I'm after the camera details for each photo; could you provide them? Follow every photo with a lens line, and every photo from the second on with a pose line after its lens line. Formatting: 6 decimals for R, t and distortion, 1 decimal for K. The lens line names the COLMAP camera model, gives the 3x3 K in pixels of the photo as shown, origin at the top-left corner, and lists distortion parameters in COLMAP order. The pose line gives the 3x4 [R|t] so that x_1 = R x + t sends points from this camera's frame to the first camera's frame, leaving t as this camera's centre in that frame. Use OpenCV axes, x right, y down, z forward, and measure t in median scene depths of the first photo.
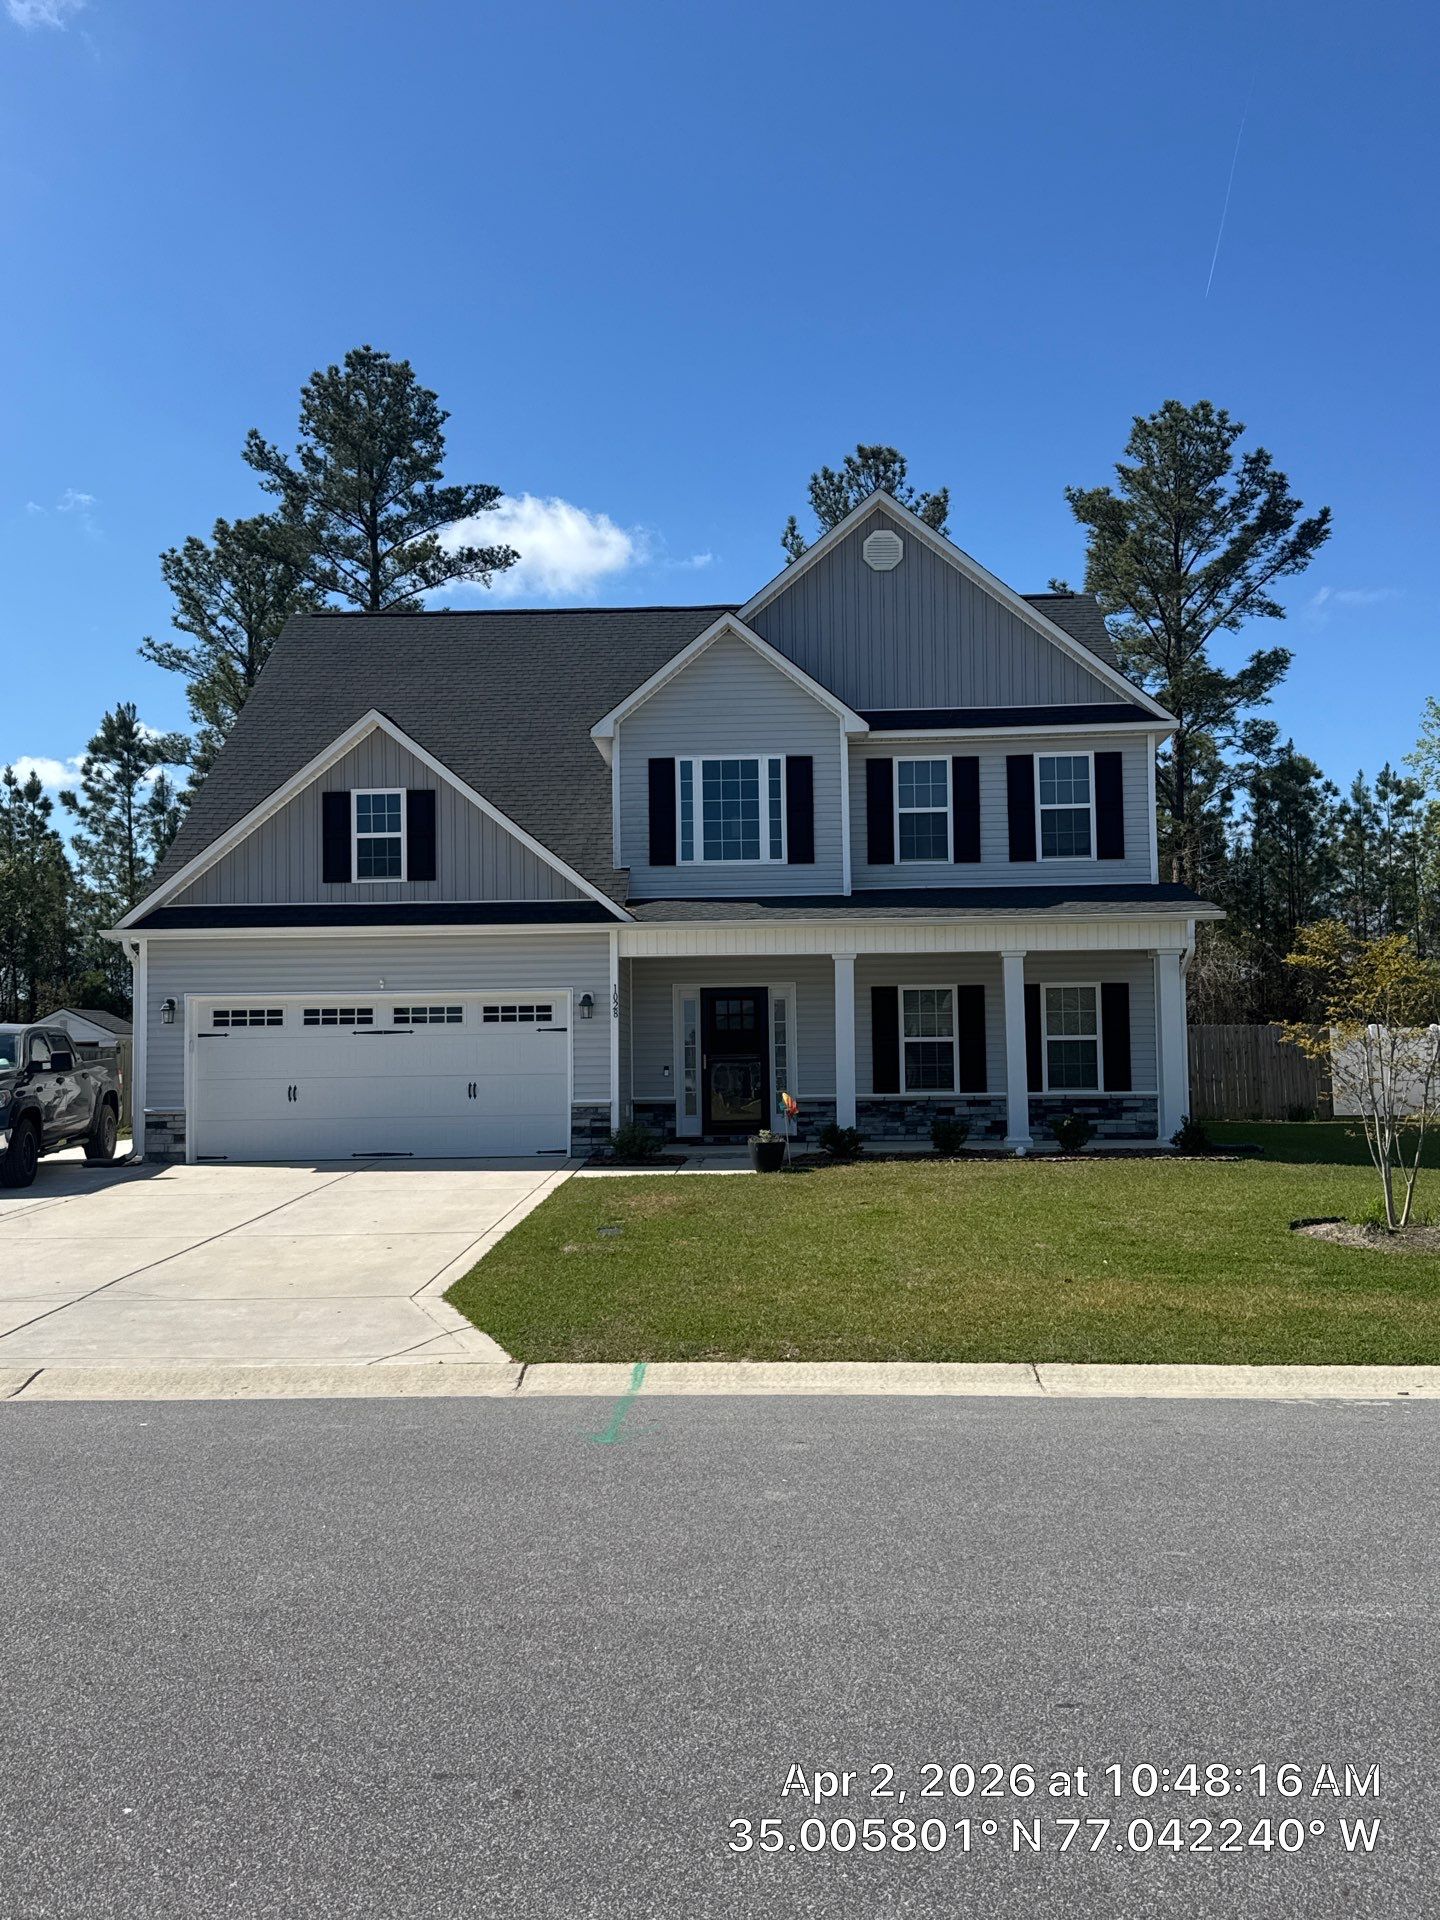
lens RADIAL K [[1691.1, 0, 716.3], [0, 1691.1, 958.5], [0, 0, 1]] dist [0.088666, -0.022819]
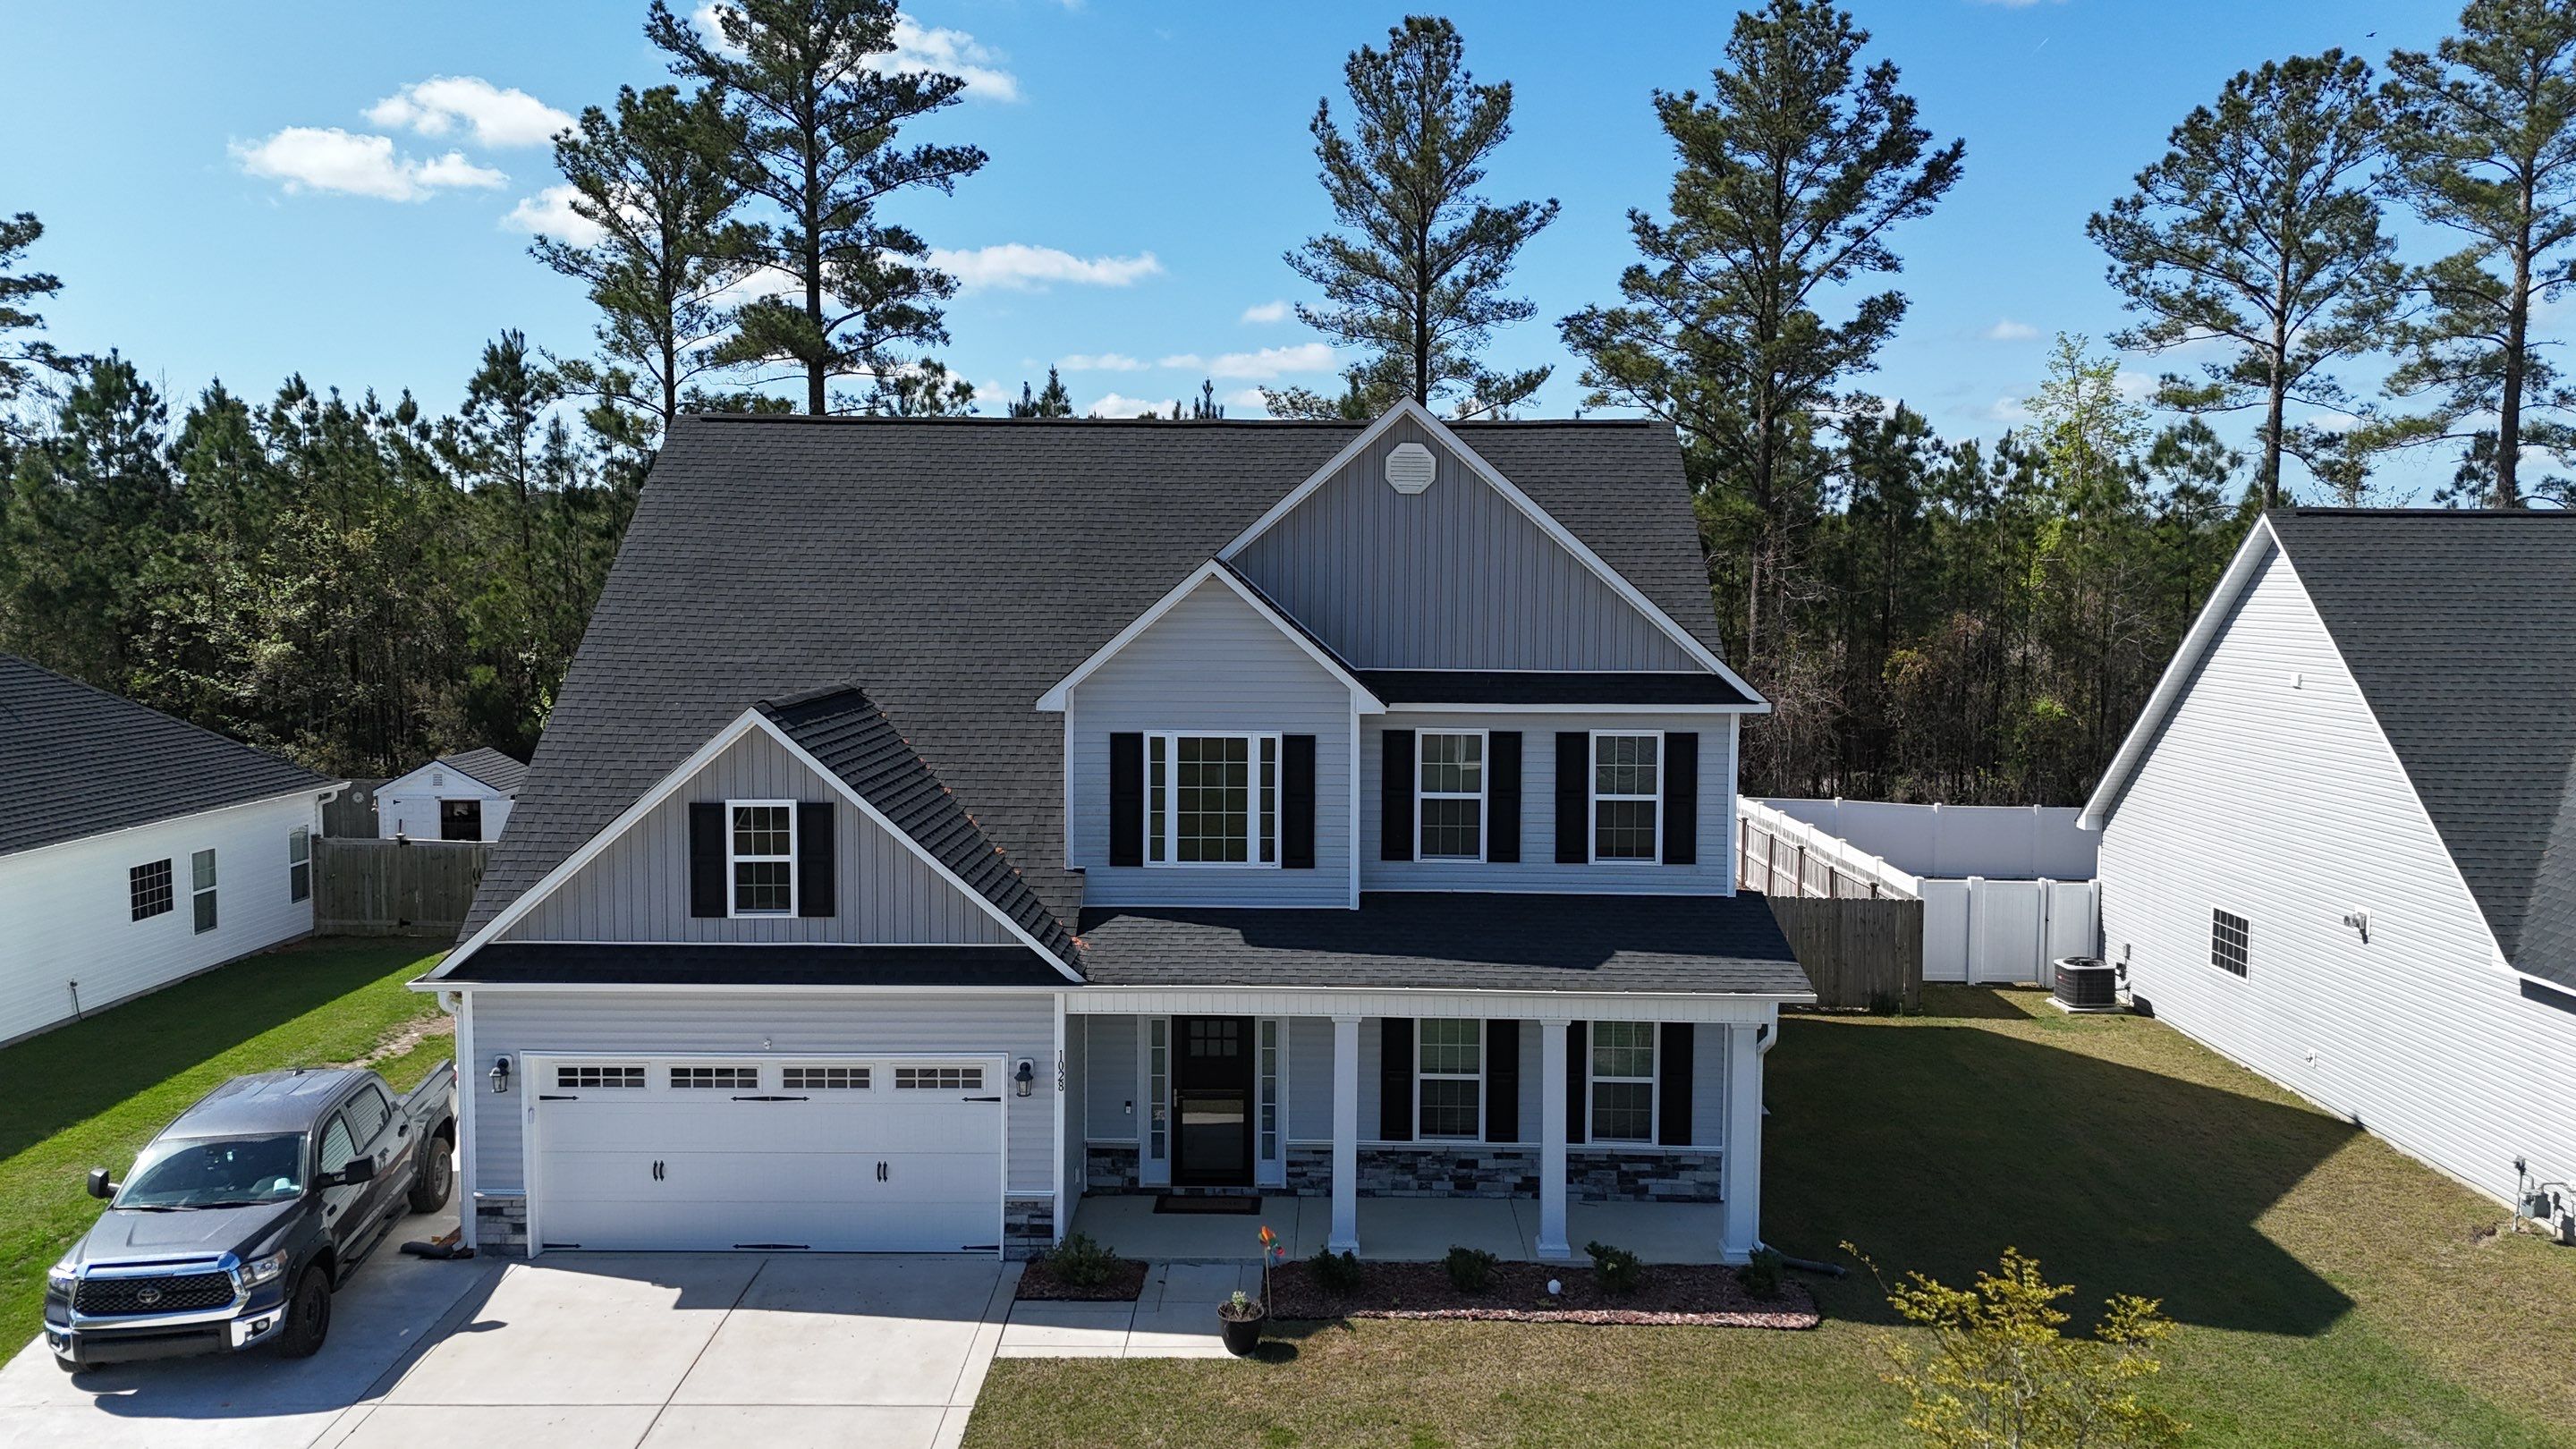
lens RADIAL K [[1900.3, 0, 1298.3], [0, 1900.3, 720.5], [0, 0, 1]] dist [0.051522, -0.051225]
pose [[0.999318, 0.016782, 0.032894, 0.019063], [-0.021173, 0.990199, 0.138053, -0.247614], [-0.030255, -0.138655, 0.989878, 0.114345]]
